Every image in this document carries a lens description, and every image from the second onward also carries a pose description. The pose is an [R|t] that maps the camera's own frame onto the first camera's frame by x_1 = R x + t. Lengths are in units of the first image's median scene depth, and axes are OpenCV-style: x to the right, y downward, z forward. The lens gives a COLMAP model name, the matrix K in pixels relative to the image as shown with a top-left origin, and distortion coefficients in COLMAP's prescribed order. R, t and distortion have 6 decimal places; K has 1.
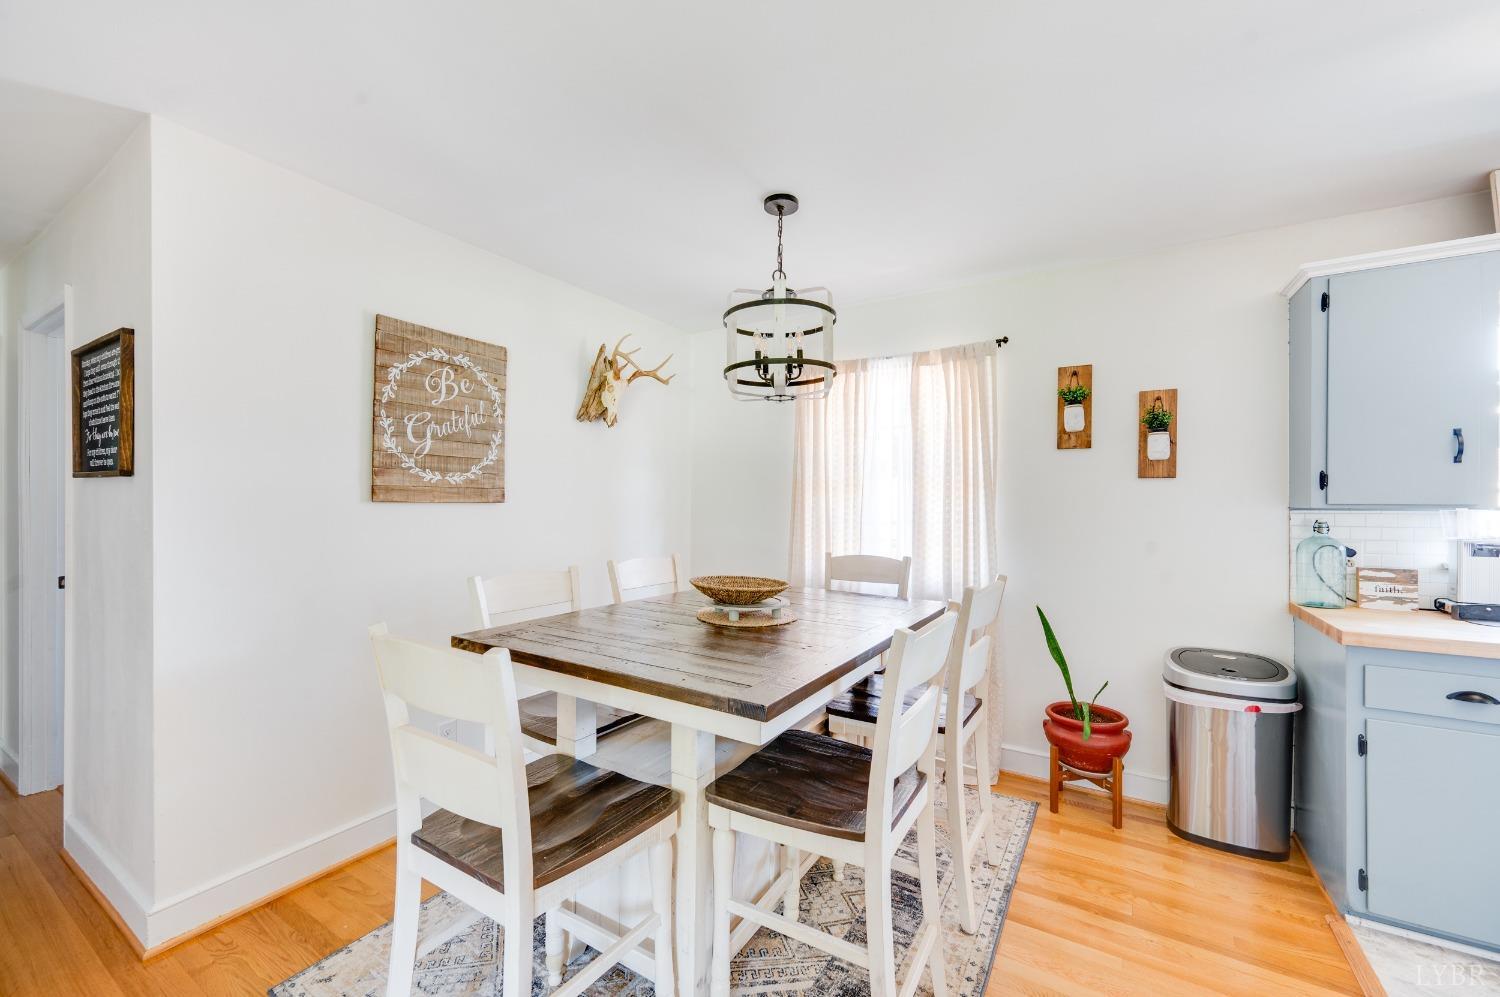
lens RADIAL K [[589.5, 0, 754.0], [0, 589.5, 499.3], [0, 0, 1]] dist [-0.001265, -0.000078]
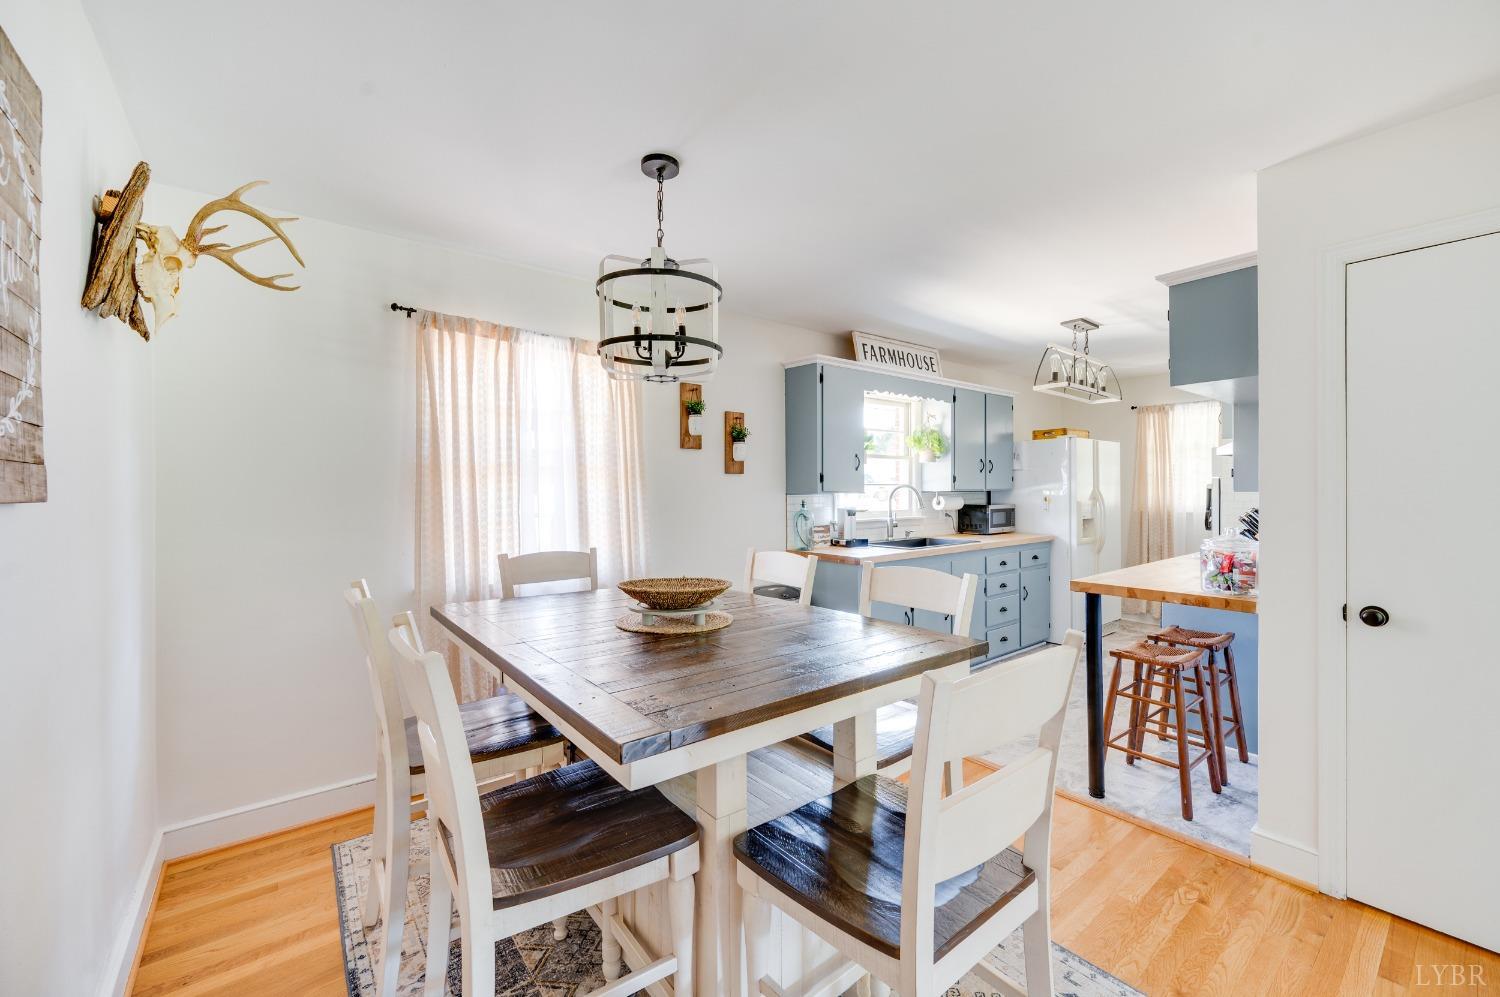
lens RADIAL K [[612.9, 0, 750.0], [0, 612.9, 498.5], [0, 0, 1]] dist [0.000452, 0.000055]
pose [[0.334841, -0.010336, 0.942218, -0.812059], [0.007872, 0.999936, 0.008172, 0.013144], [-0.942242, 0.004681, 0.334901, 0.545054]]
